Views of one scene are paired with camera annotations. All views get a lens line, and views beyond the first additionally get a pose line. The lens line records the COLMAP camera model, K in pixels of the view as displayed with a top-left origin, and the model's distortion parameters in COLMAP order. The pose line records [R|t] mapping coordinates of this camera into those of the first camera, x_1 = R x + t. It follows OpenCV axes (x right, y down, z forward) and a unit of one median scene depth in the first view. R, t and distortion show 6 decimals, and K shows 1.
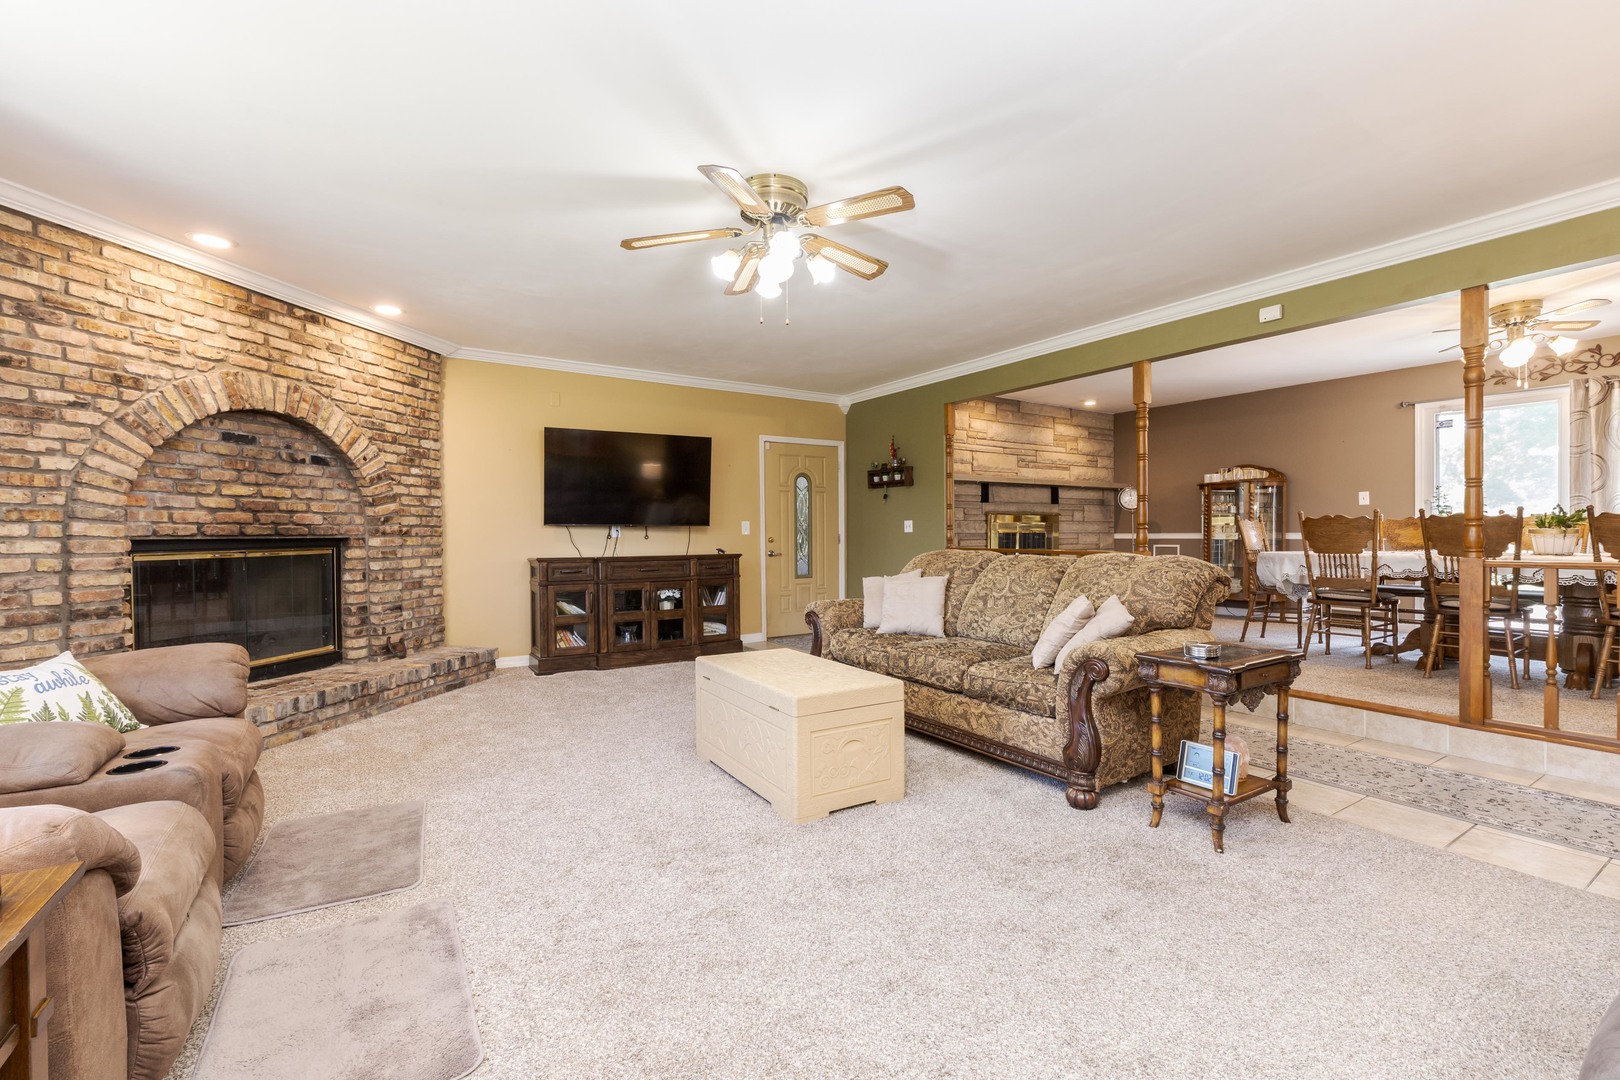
lens RADIAL K [[706.5, 0, 814.4], [0, 706.5, 537.2], [0, 0, 1]] dist [0.001473, 0.000192]
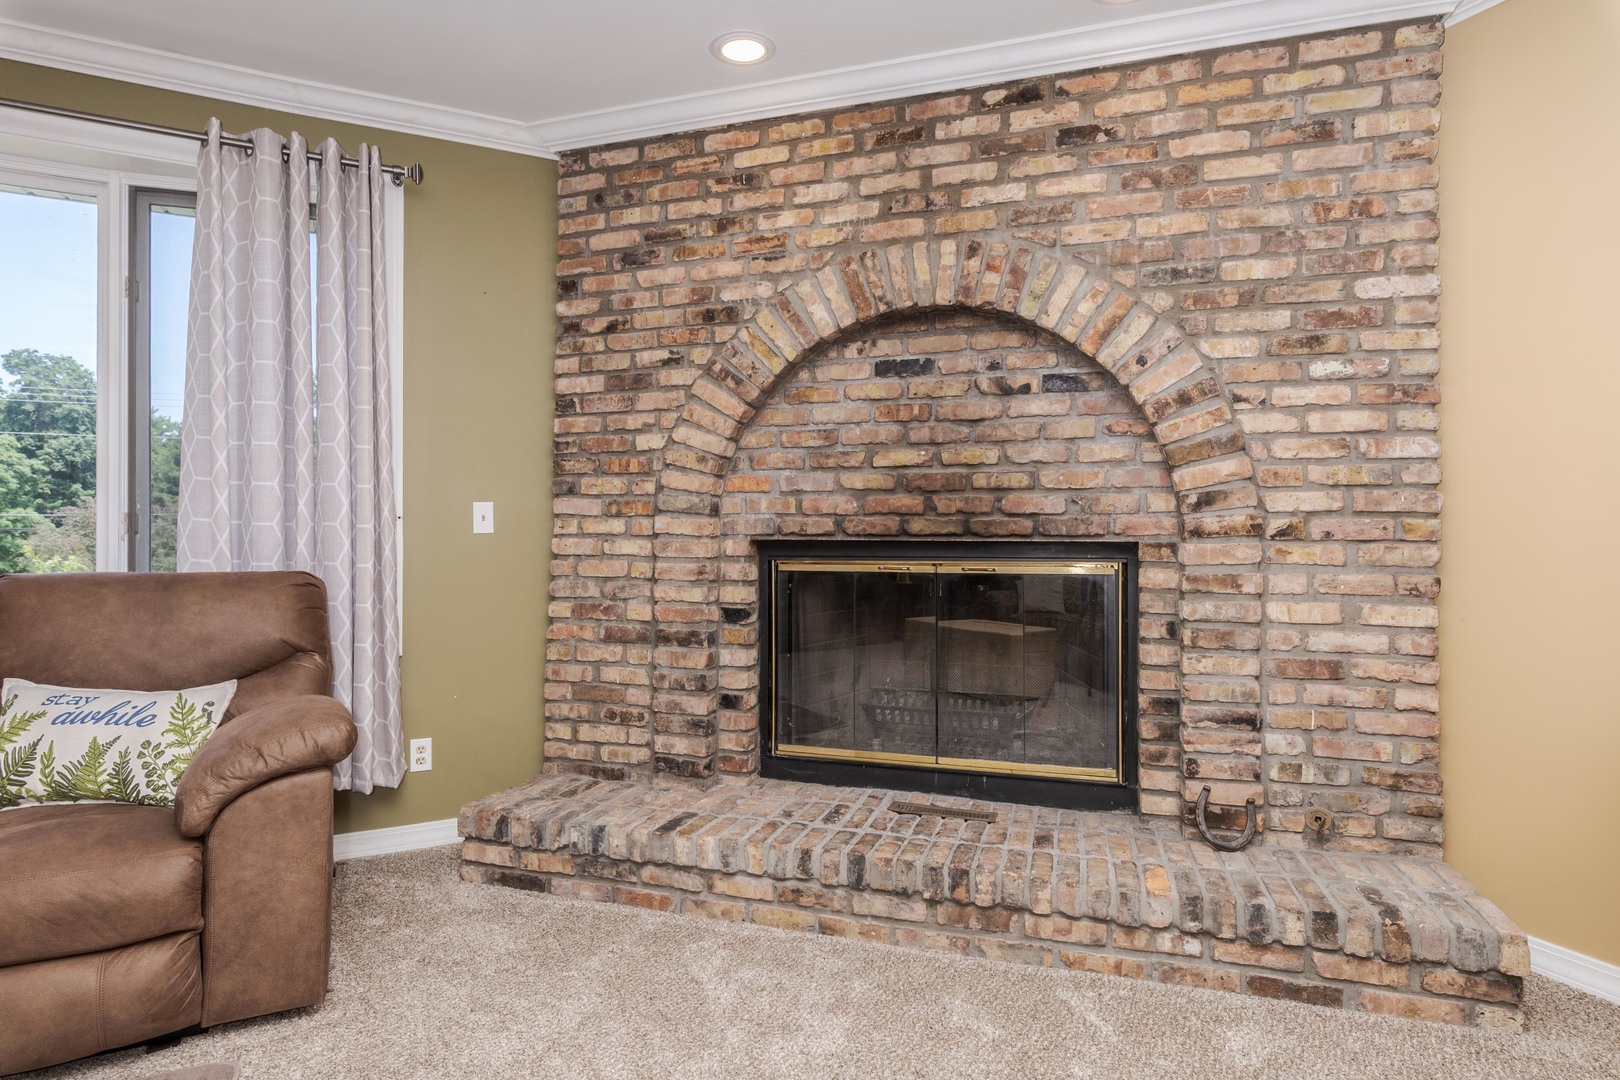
lens RADIAL K [[880.4, 0, 802.1], [0, 880.4, 536.9], [0, 0, 1]] dist [0.002183, -0.000180]
pose [[-0.106930, 0.007234, -0.994240, -0.075760], [-0.009211, 0.999923, 0.008266, -0.005418], [0.994224, 0.010042, -0.106855, 0.862849]]
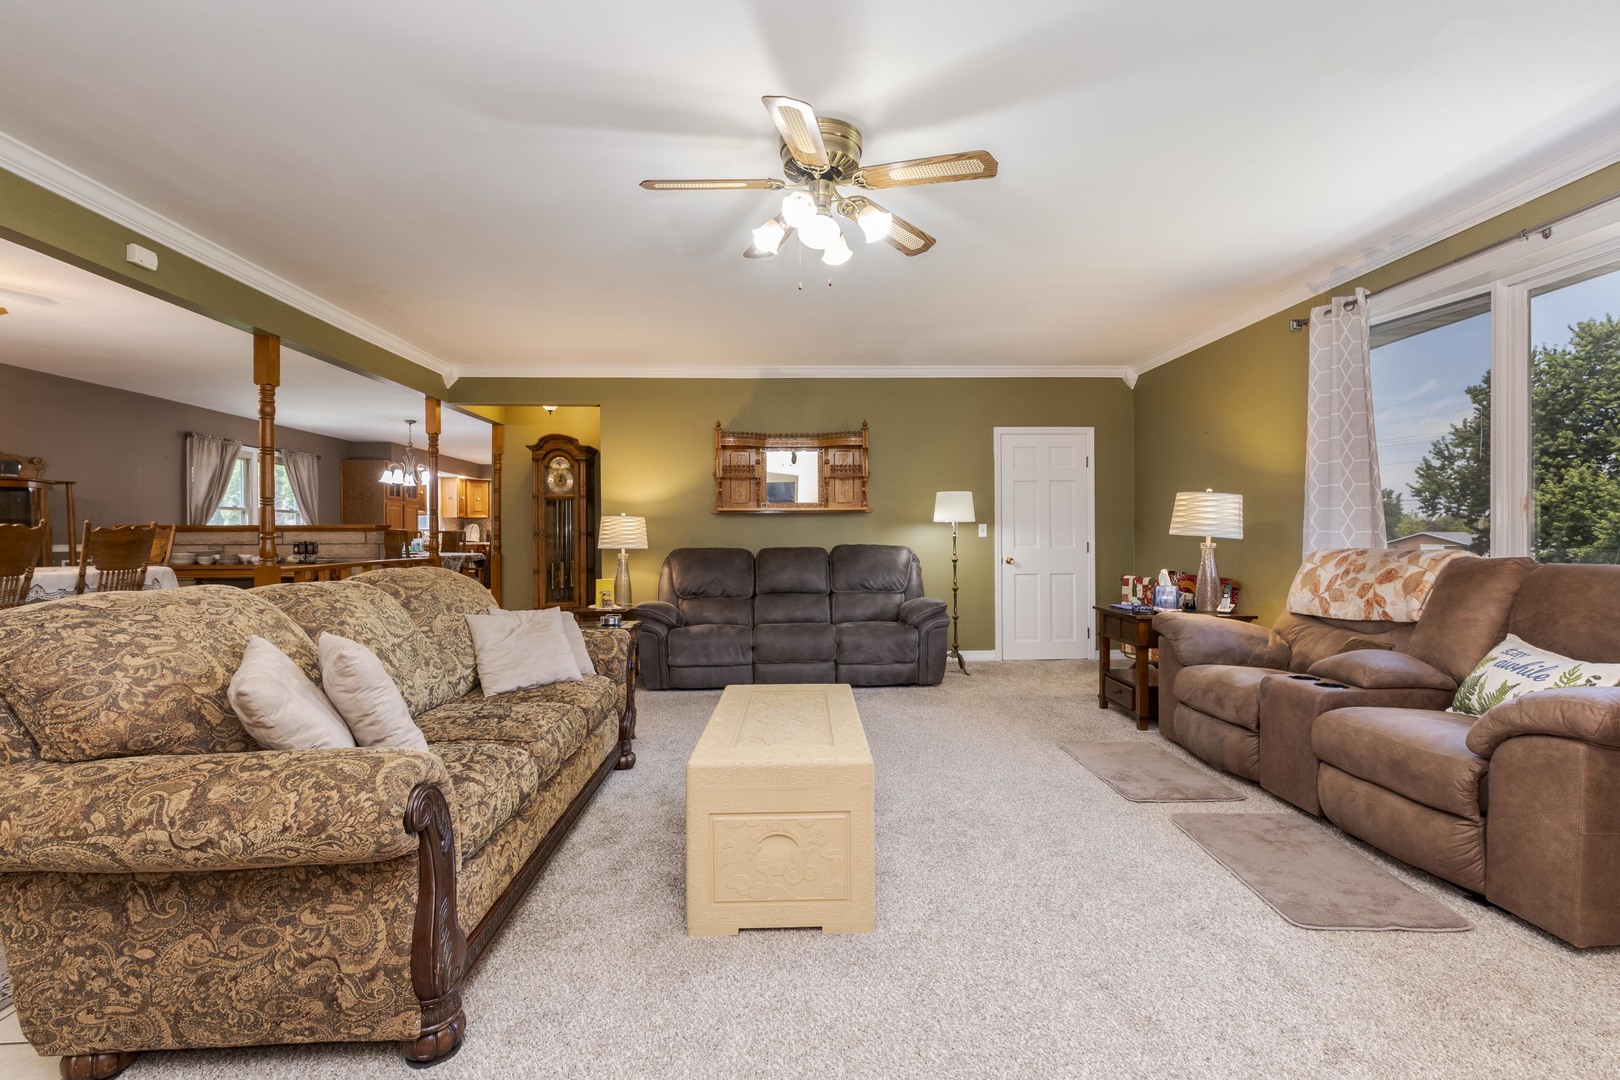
lens RADIAL K [[706.5, 0, 813.1], [0, 706.5, 532.1], [0, 0, 1]] dist [0.001473, 0.000192]
pose [[-0.864025, 0.012289, 0.503299, -0.310475], [0.012692, 0.999916, -0.002626, -0.006157], [-0.503289, 0.004119, -0.864109, 1.136010]]
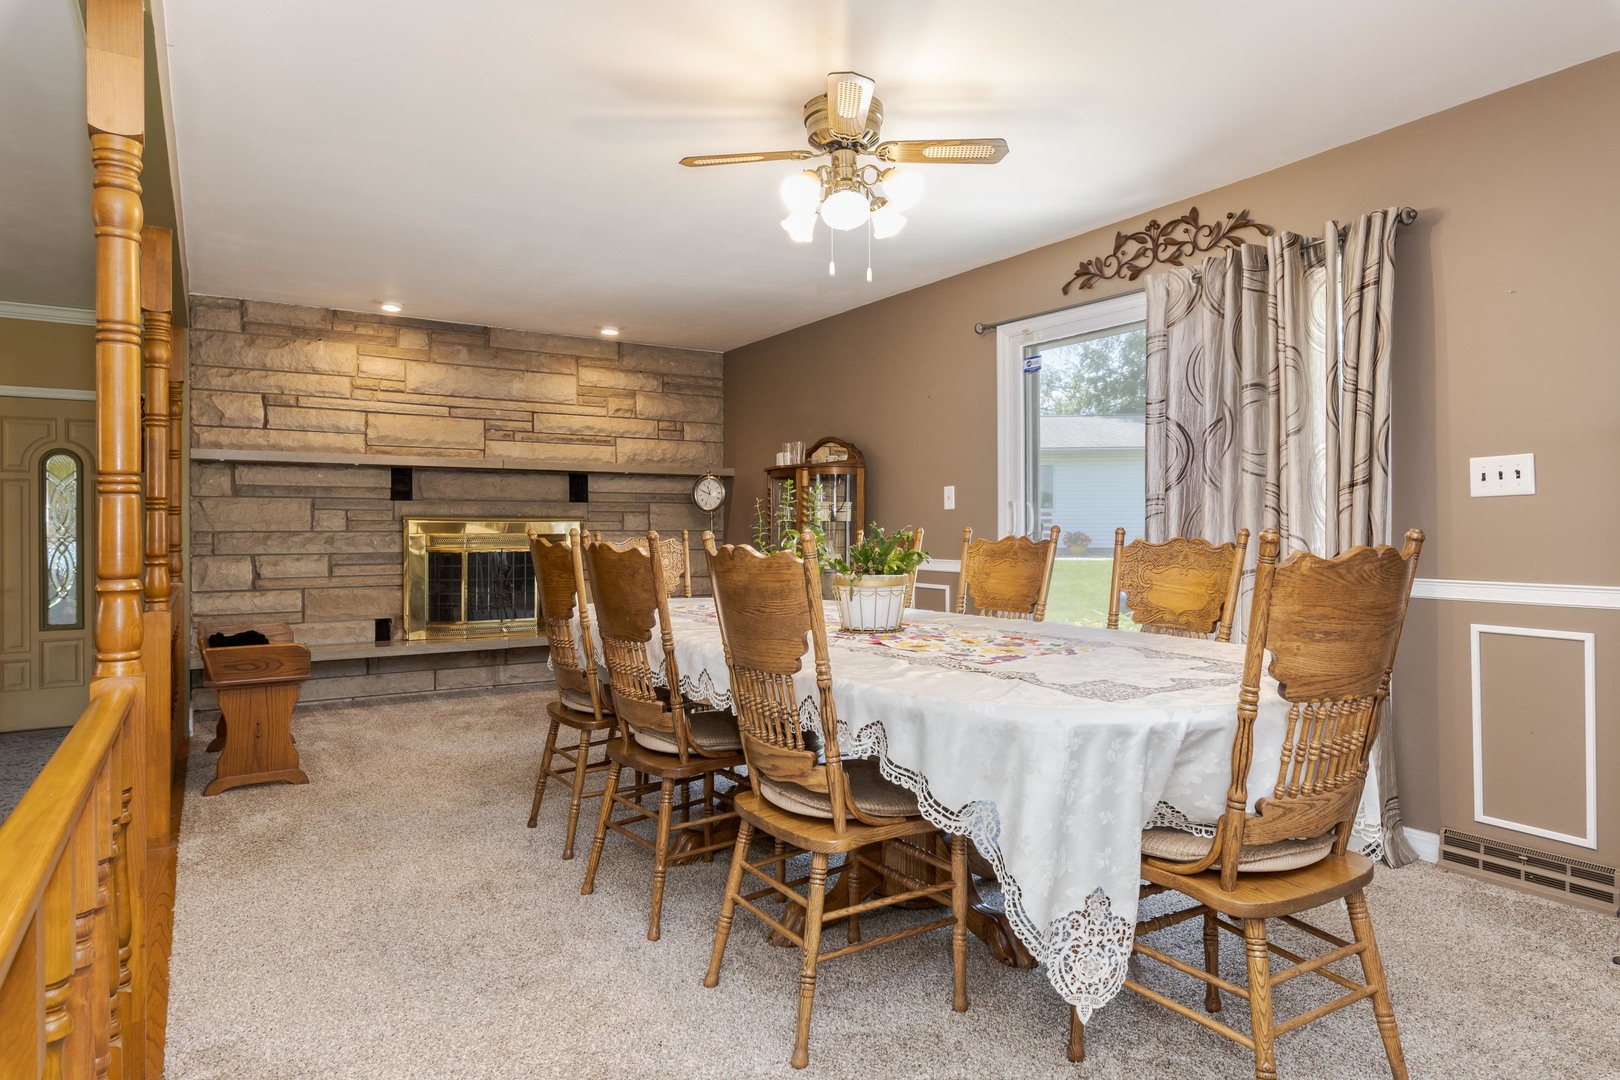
lens RADIAL K [[954.1, 0, 822.1], [0, 954.1, 526.1], [0, 0, 1]] dist [0.009348, -0.003439]
pose [[0.999926, 0.003803, -0.011534, 0.975981], [-0.003896, 0.999961, -0.007972, -0.036936], [0.011503, 0.008016, 0.999902, 0.344036]]
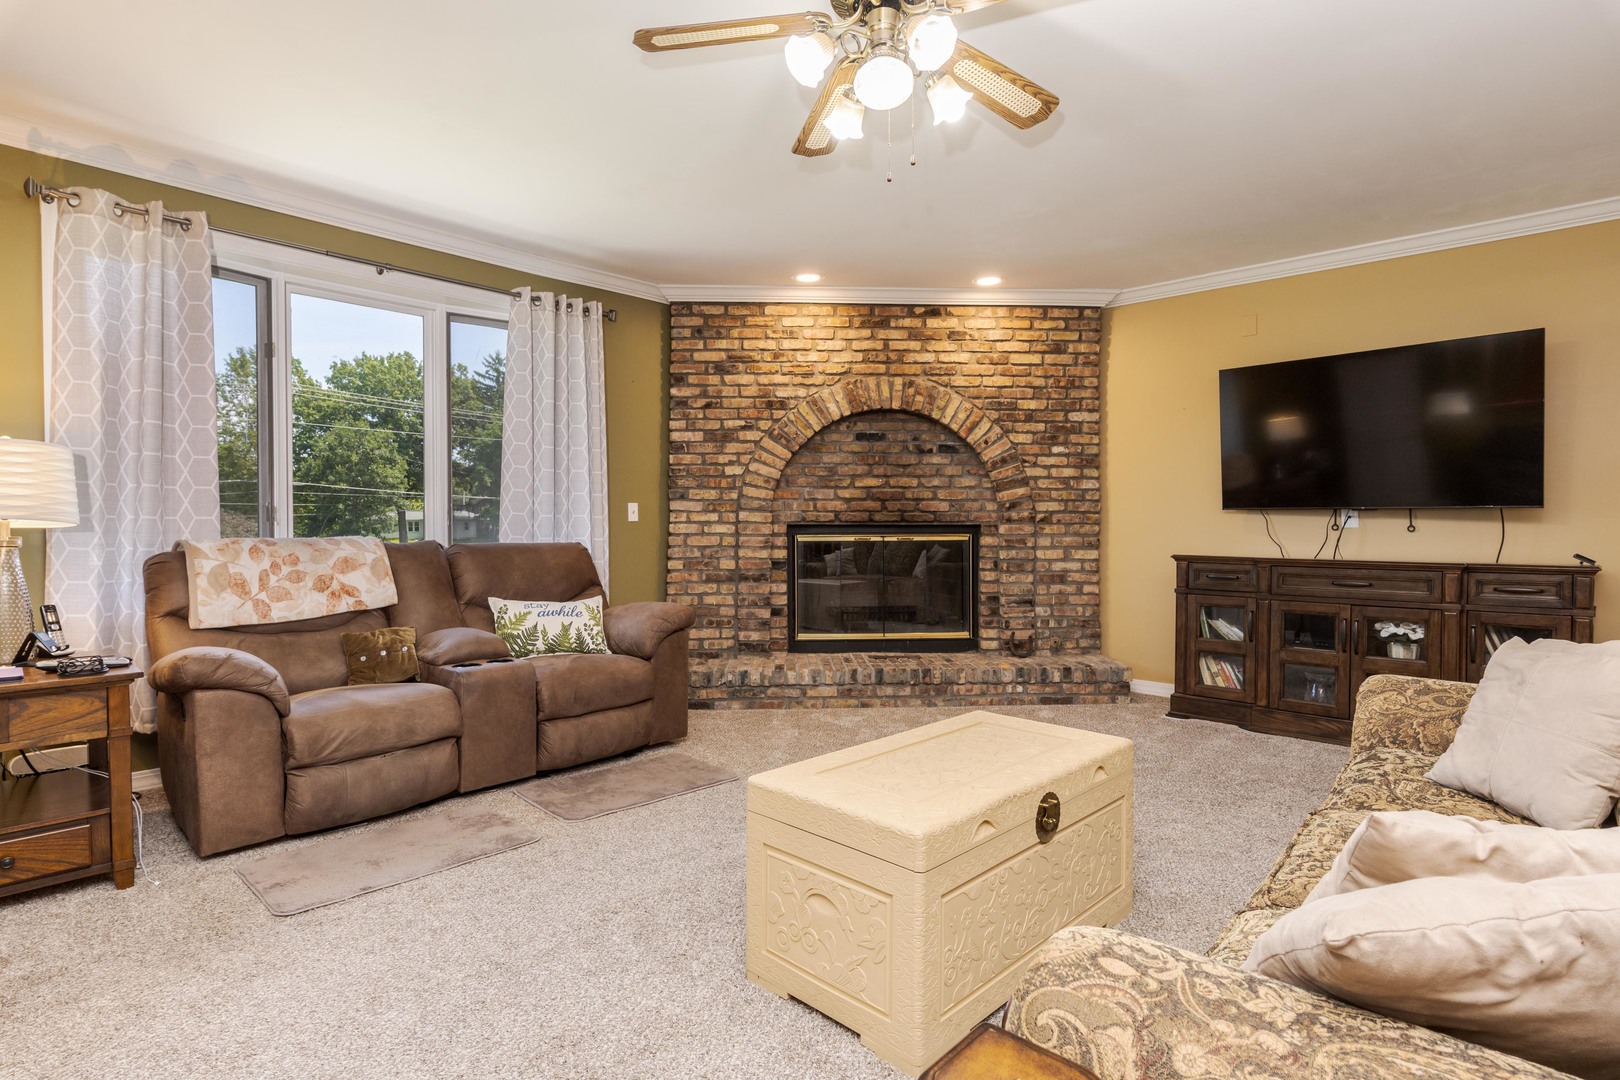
lens RADIAL K [[829.9, 0, 803.6], [0, 829.9, 535.5], [0, 0, 1]] dist [-0.002526, 0.001364]
pose [[0.242684, 0.019809, -0.969903, 0.402111], [-0.008324, 0.999797, 0.018336, -0.003375], [0.970070, 0.003623, 0.242800, 0.494131]]
